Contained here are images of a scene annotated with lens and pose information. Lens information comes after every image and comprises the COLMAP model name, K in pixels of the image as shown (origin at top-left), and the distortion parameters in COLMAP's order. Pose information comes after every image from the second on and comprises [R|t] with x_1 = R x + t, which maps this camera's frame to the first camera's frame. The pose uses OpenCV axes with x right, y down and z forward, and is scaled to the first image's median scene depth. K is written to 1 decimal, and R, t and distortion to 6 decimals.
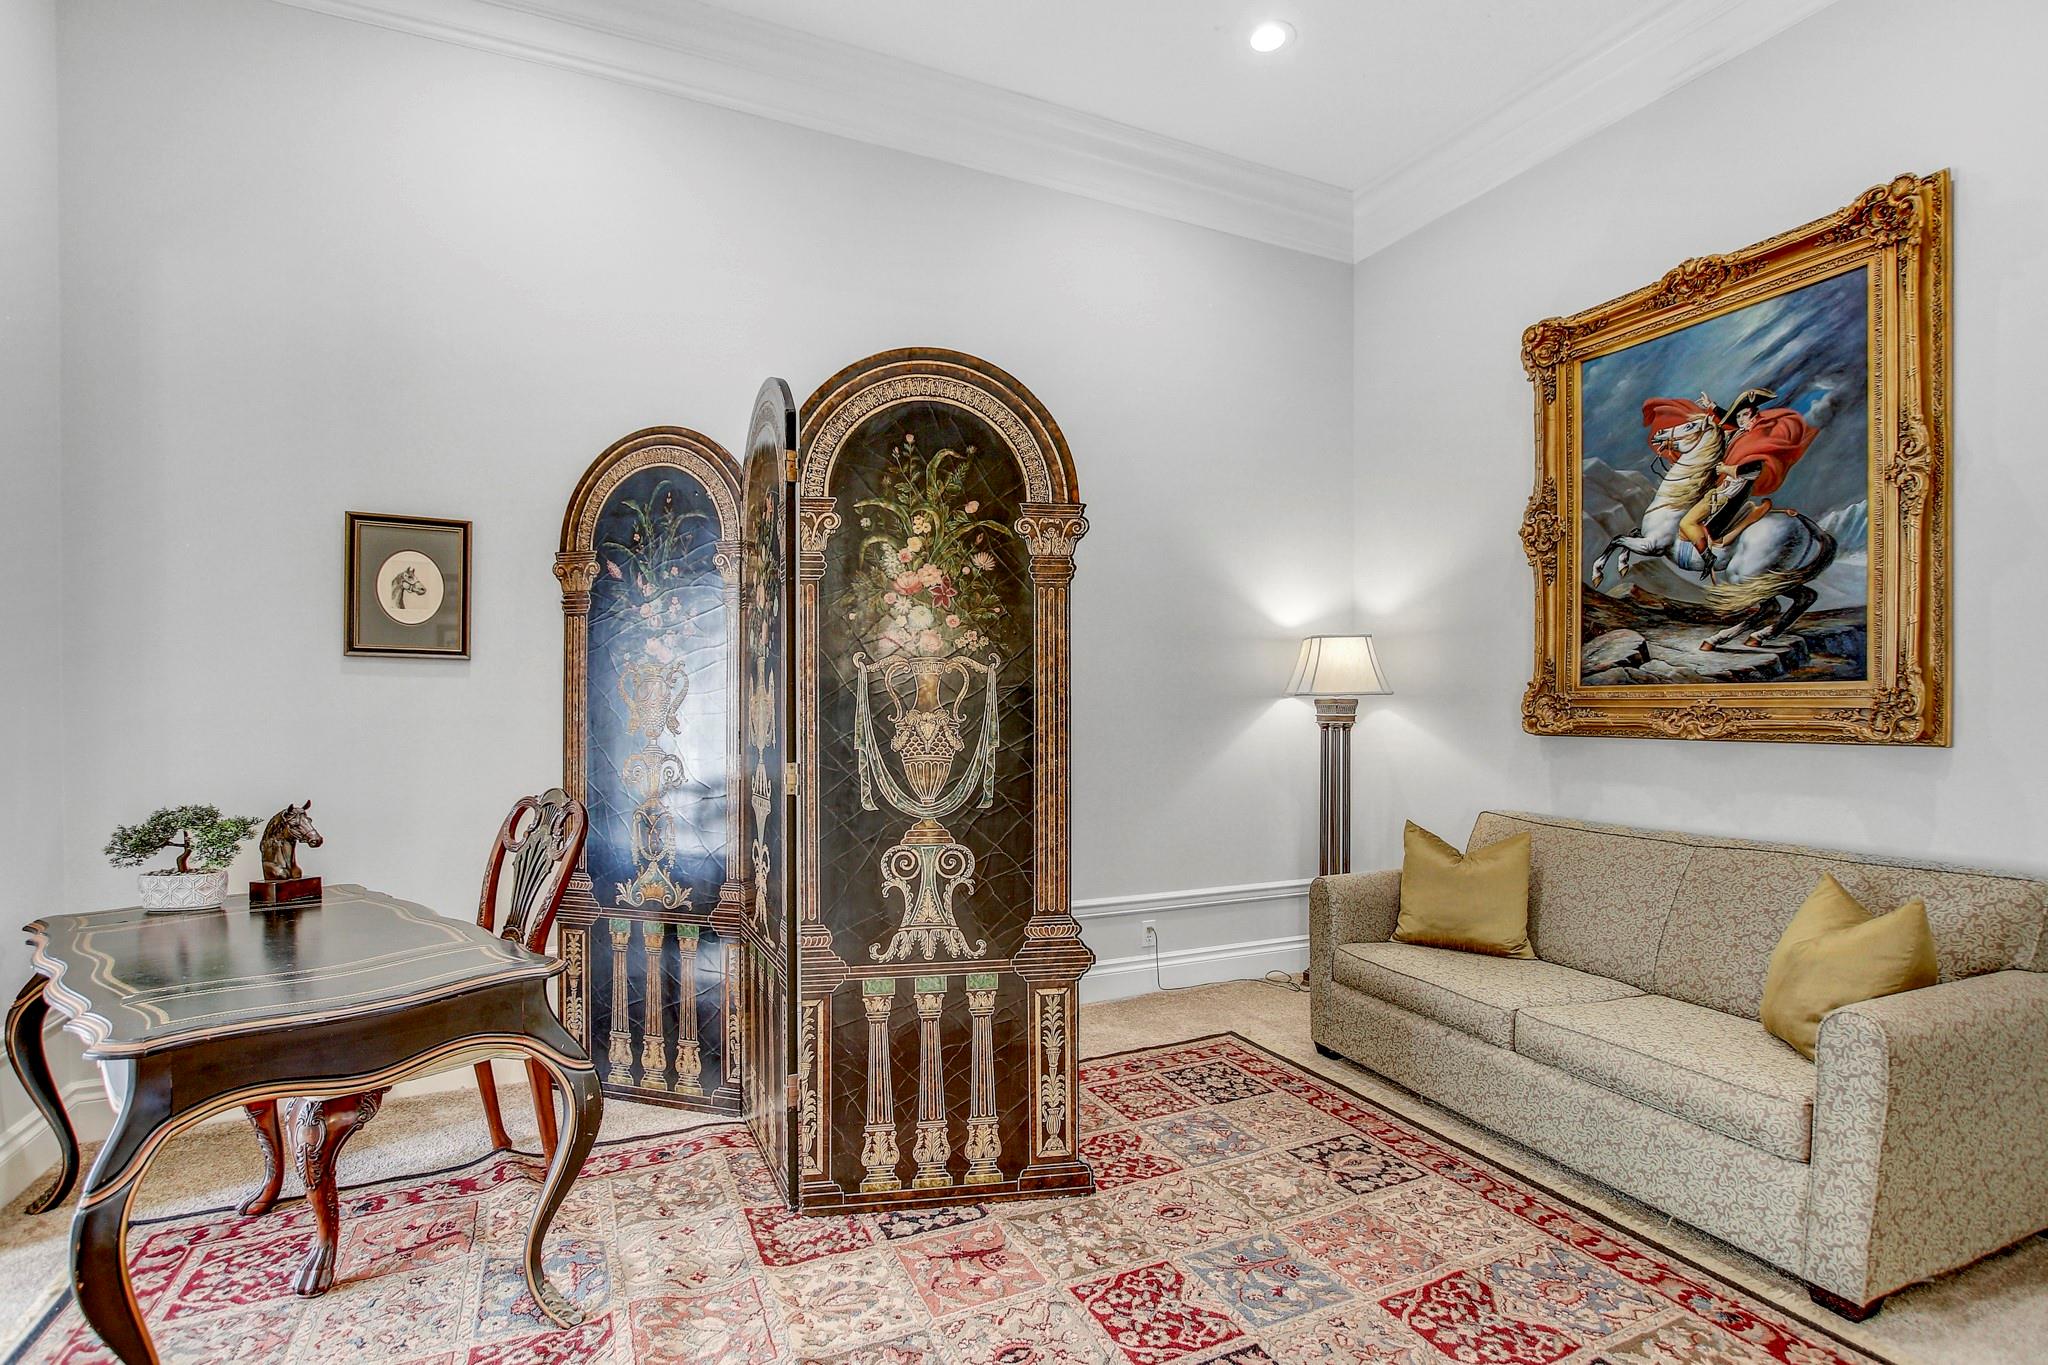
lens RADIAL K [[953.8, 0, 1035.8], [0, 953.8, 719.4], [0, 0, 1]] dist [-0.013963, 0.000324]
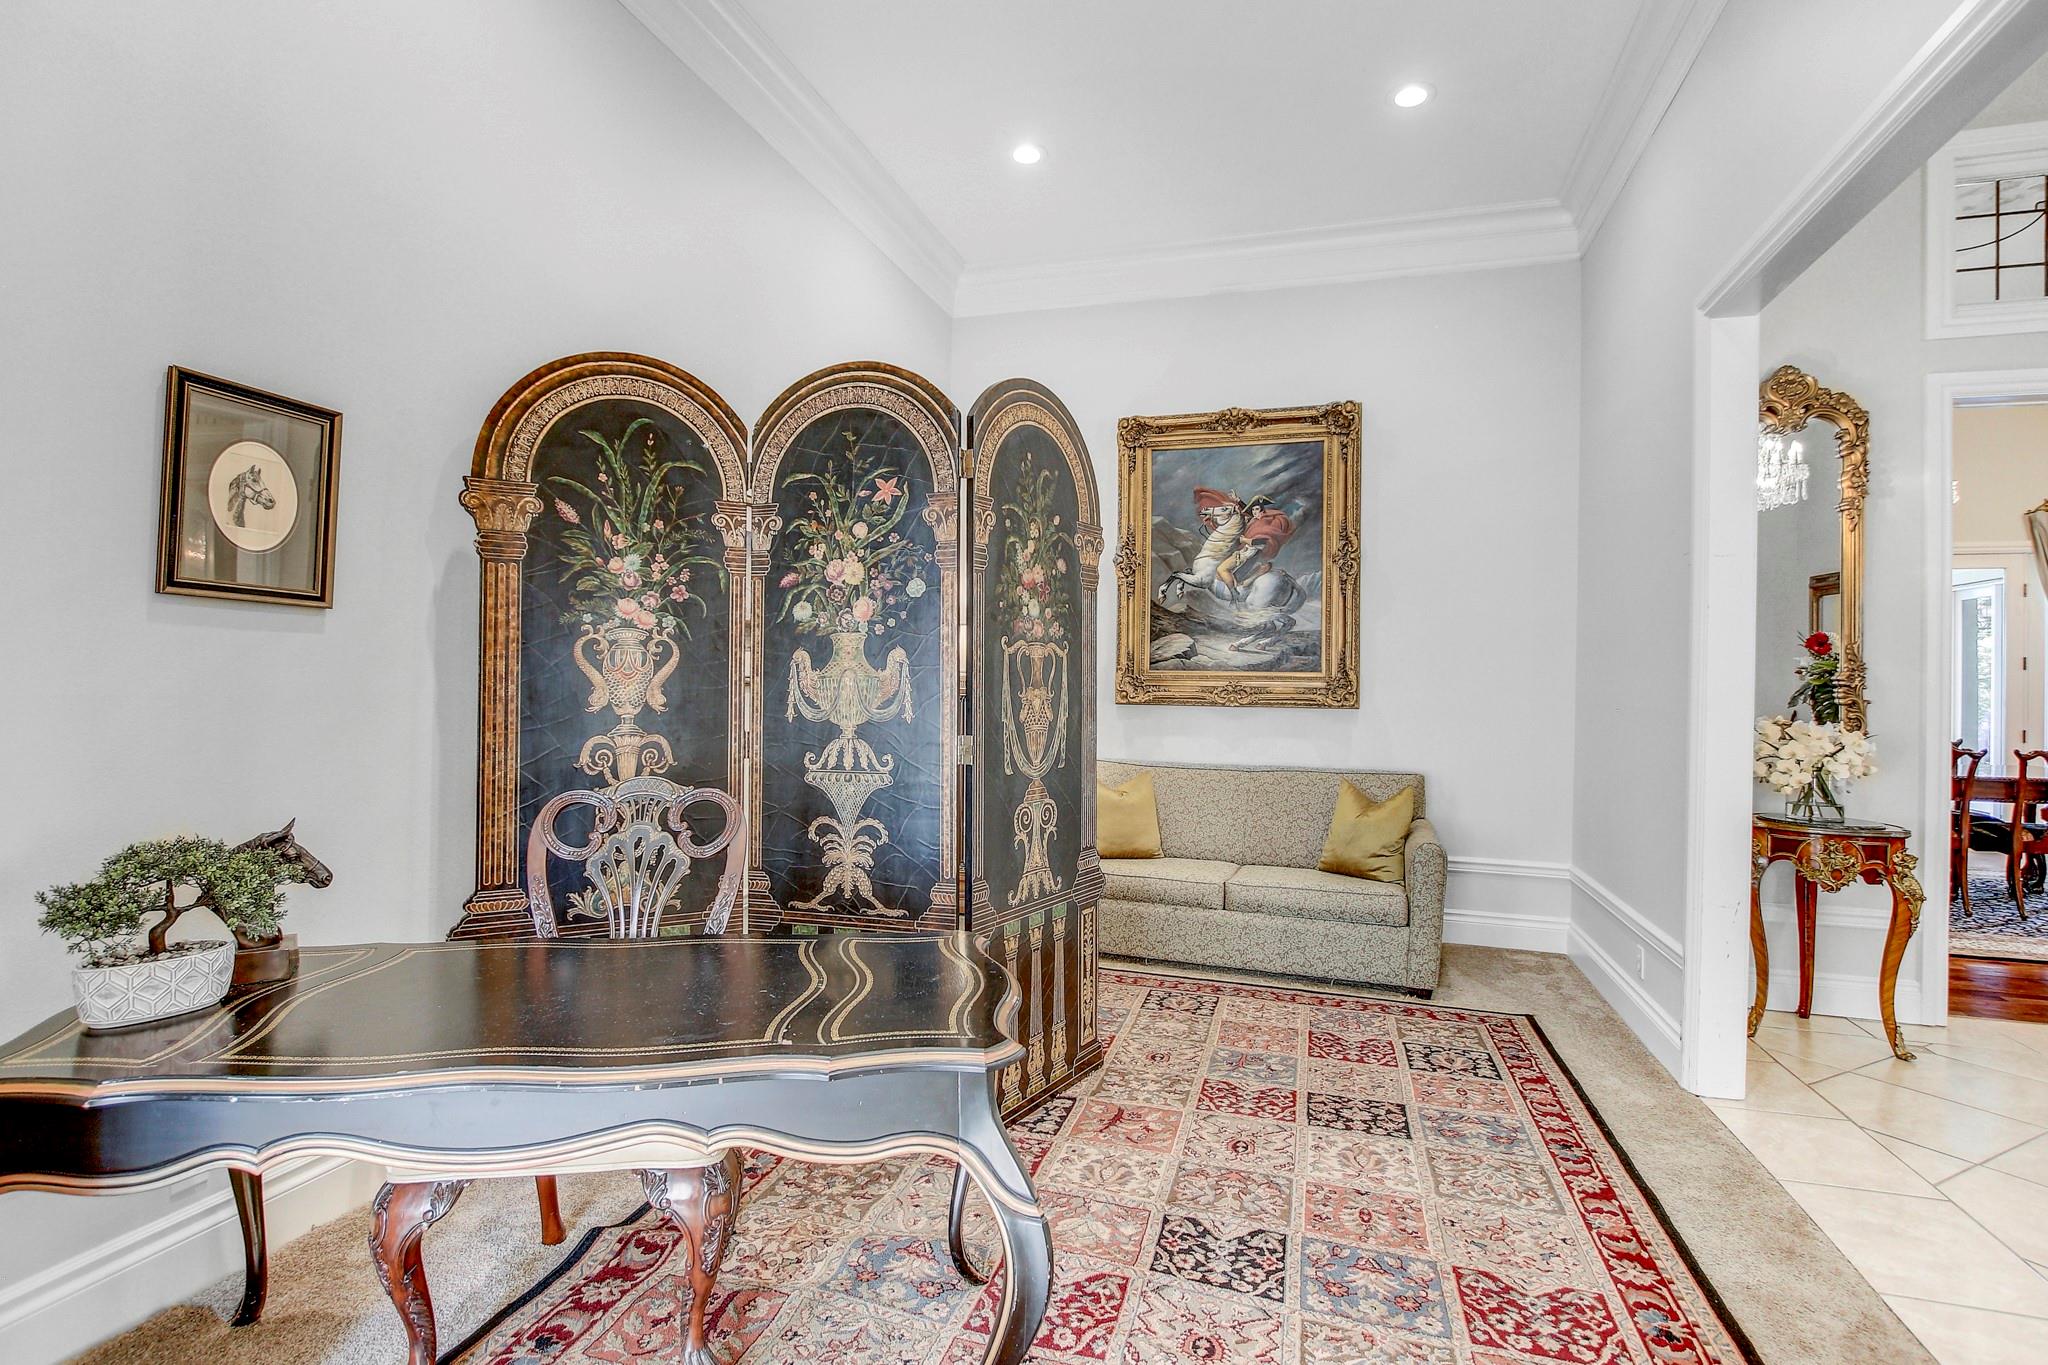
lens RADIAL K [[953.8, 0, 1030.1], [0, 953.8, 676.4], [0, 0, 1]] dist [-0.013963, 0.000324]
pose [[0.688333, 0.012814, 0.725281, -0.771748], [-0.003397, 0.999890, -0.014442, -0.004718], [-0.725387, 0.007477, 0.688301, 0.150499]]
